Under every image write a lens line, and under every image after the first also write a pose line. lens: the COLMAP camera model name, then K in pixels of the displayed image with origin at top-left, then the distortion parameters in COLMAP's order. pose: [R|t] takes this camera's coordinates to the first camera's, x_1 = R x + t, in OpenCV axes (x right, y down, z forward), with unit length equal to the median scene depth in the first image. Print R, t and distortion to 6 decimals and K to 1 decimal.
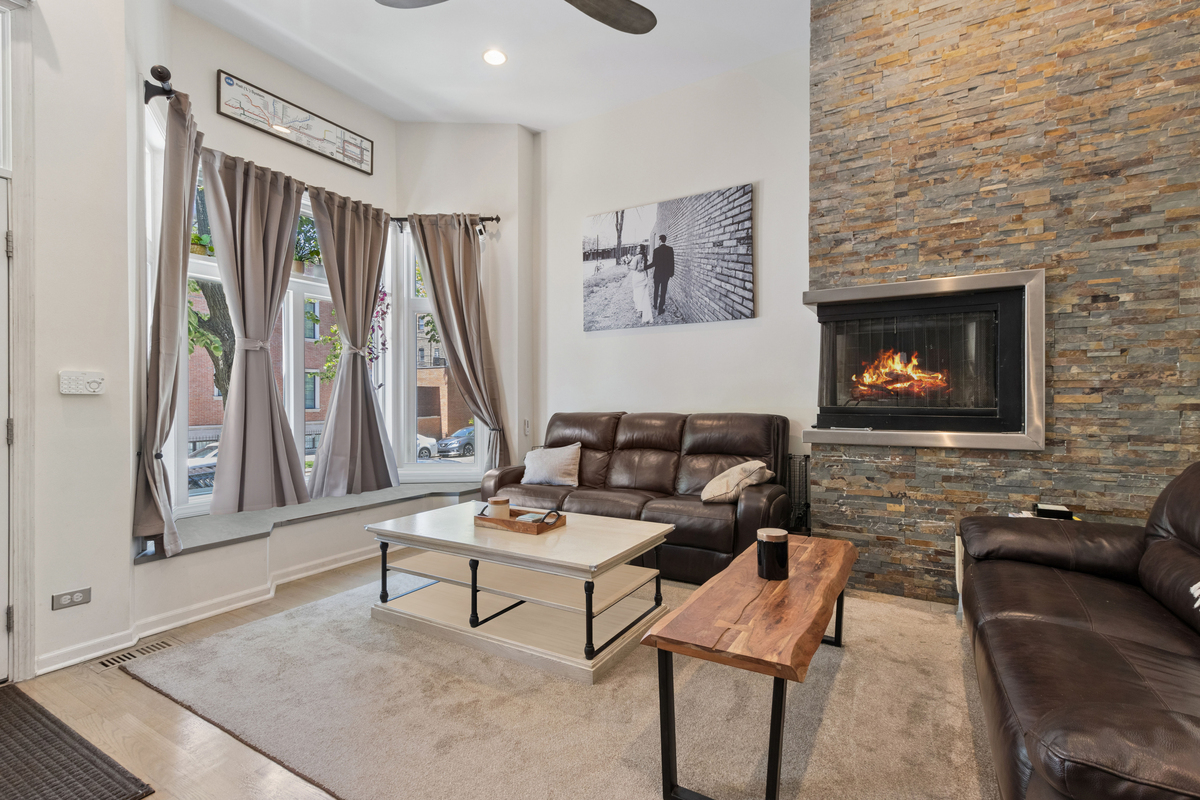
lens RADIAL K [[555.4, 0, 608.6], [0, 555.4, 403.0], [0, 0, 1]] dist [0.007753, 0.000271]
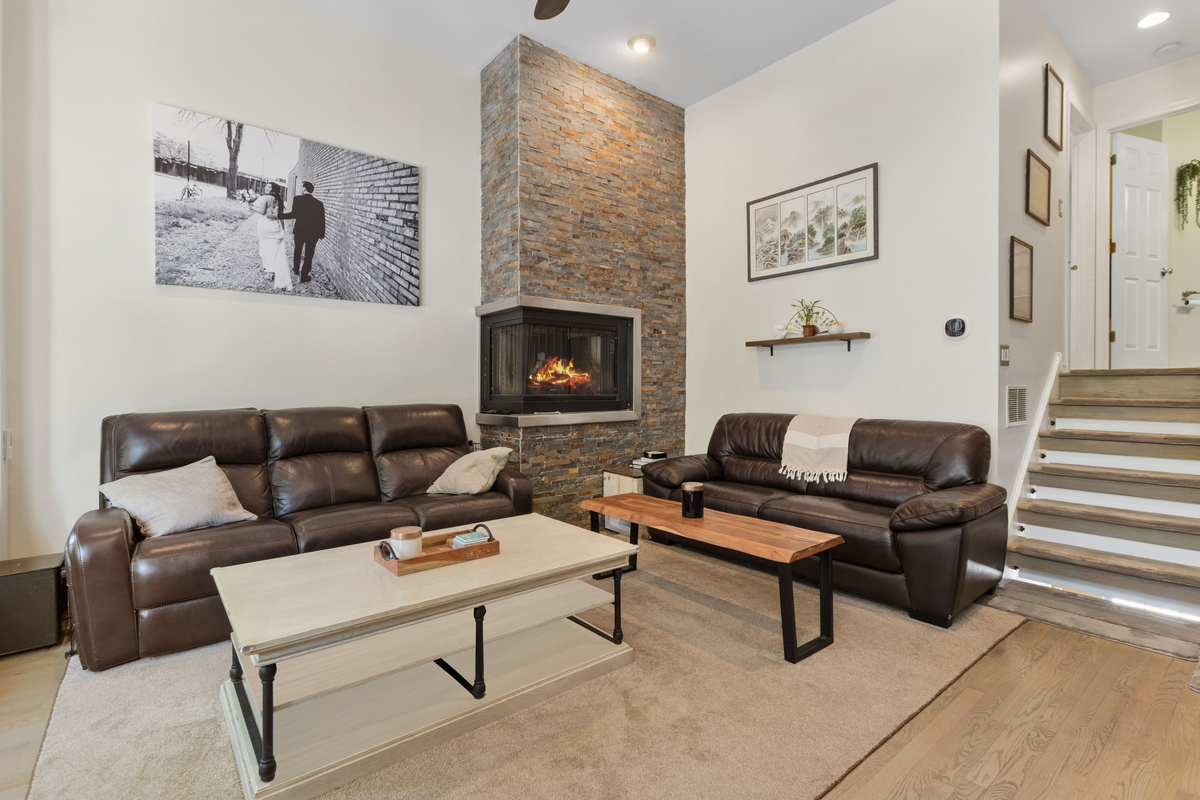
lens RADIAL K [[555.4, 0, 610.8], [0, 555.4, 390.5], [0, 0, 1]] dist [0.007753, 0.000271]
pose [[0.342034, -0.004953, 0.939674, -0.534620], [0.013341, 0.999911, 0.000414, -0.002057], [-0.939593, 0.012395, 0.342070, 0.354367]]
